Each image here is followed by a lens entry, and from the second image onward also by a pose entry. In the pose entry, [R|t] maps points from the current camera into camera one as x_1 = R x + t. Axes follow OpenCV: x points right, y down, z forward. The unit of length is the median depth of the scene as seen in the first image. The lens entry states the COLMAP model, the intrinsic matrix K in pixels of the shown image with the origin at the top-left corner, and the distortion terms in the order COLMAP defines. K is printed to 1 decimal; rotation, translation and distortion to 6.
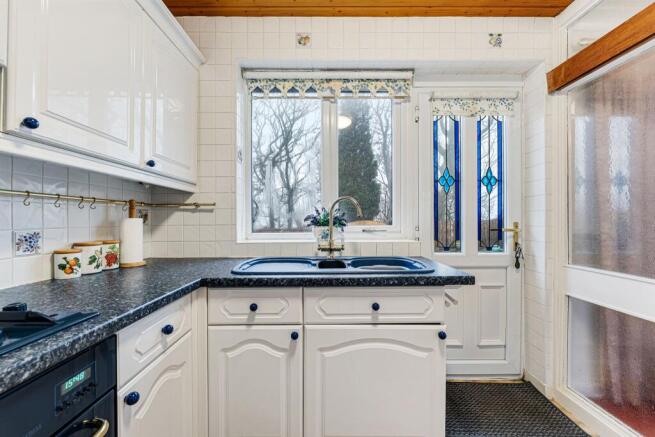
lens RADIAL K [[270.1, 0, 328.7], [0, 270.1, 219.3], [0, 0, 1]] dist [-0.006990, 0.000464]
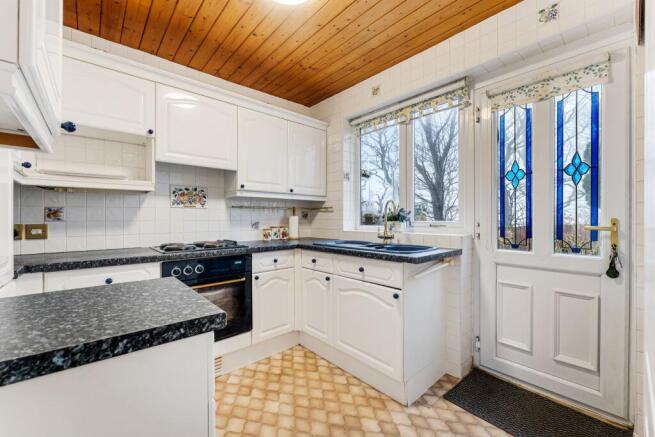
lens RADIAL K [[270.1, 0, 323.5], [0, 270.1, 217.5], [0, 0, 1]] dist [-0.006990, 0.000464]
pose [[0.652489, -0.002054, -0.757795, 0.820691], [0.002780, 0.999996, -0.000317, 0.007043], [0.757793, -0.001900, 0.652492, -0.150701]]
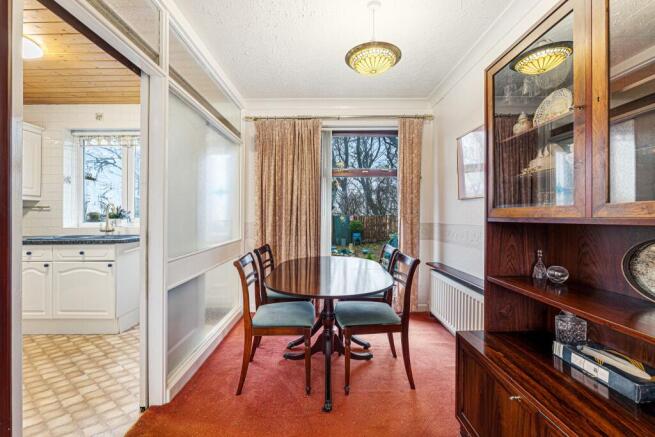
lens RADIAL K [[270.1, 0, 329.4], [0, 270.1, 213.6], [0, 0, 1]] dist [-0.006990, 0.000464]
pose [[0.999996, -0.002700, 0.000039, 1.489882], [0.002700, 0.999995, -0.001914, -0.000699], [-0.000034, 0.001914, 0.999998, -0.838549]]
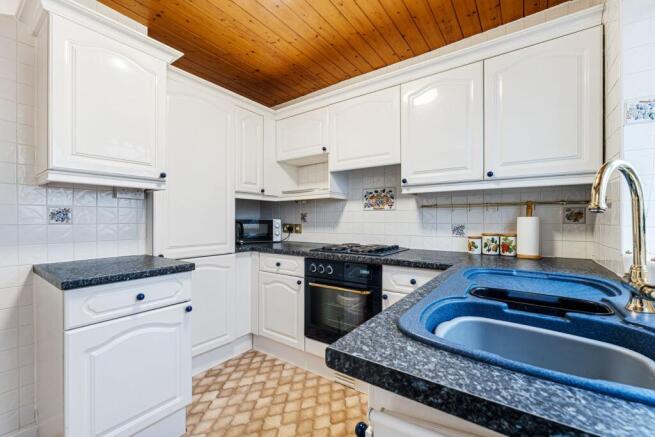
lens RADIAL K [[270.1, 0, 328.1], [0, 270.1, 217.1], [0, 0, 1]] dist [-0.006990, 0.000464]
pose [[-0.597668, -0.000257, -0.801744, 0.587687], [0.008449, 0.999942, -0.006619, -0.001426], [0.801699, -0.010729, -0.597632, 0.833960]]
